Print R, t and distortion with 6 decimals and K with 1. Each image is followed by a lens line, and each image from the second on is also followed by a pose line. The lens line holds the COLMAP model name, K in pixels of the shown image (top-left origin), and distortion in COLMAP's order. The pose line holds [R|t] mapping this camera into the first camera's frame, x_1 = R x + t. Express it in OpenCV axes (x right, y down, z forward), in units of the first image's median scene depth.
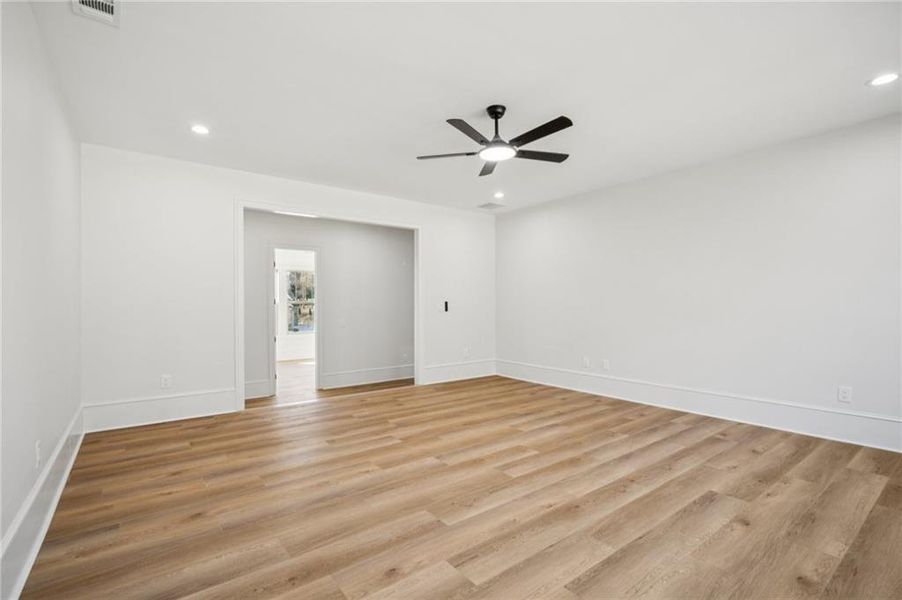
lens RADIAL K [[414.1, 0, 450.5], [0, 414.1, 301.1], [0, 0, 1]] dist [-0.001544, 0.000495]
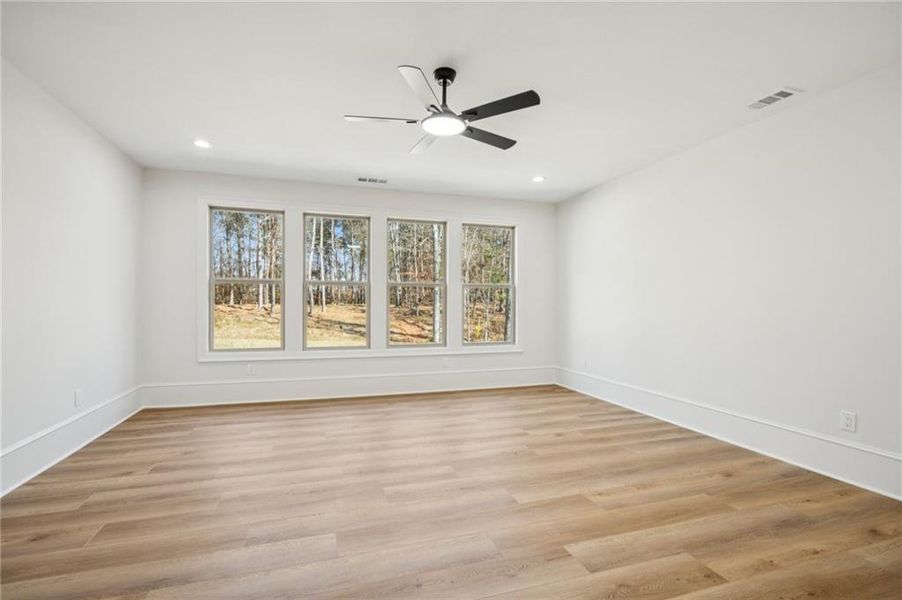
lens RADIAL K [[414.1, 0, 447.7], [0, 414.1, 302.7], [0, 0, 1]] dist [-0.001544, 0.000495]
pose [[-0.941719, -0.004658, 0.336368, -0.174668], [-0.008047, 0.999930, -0.008683, 0.013062], [-0.336304, -0.010884, -0.941691, 1.789578]]
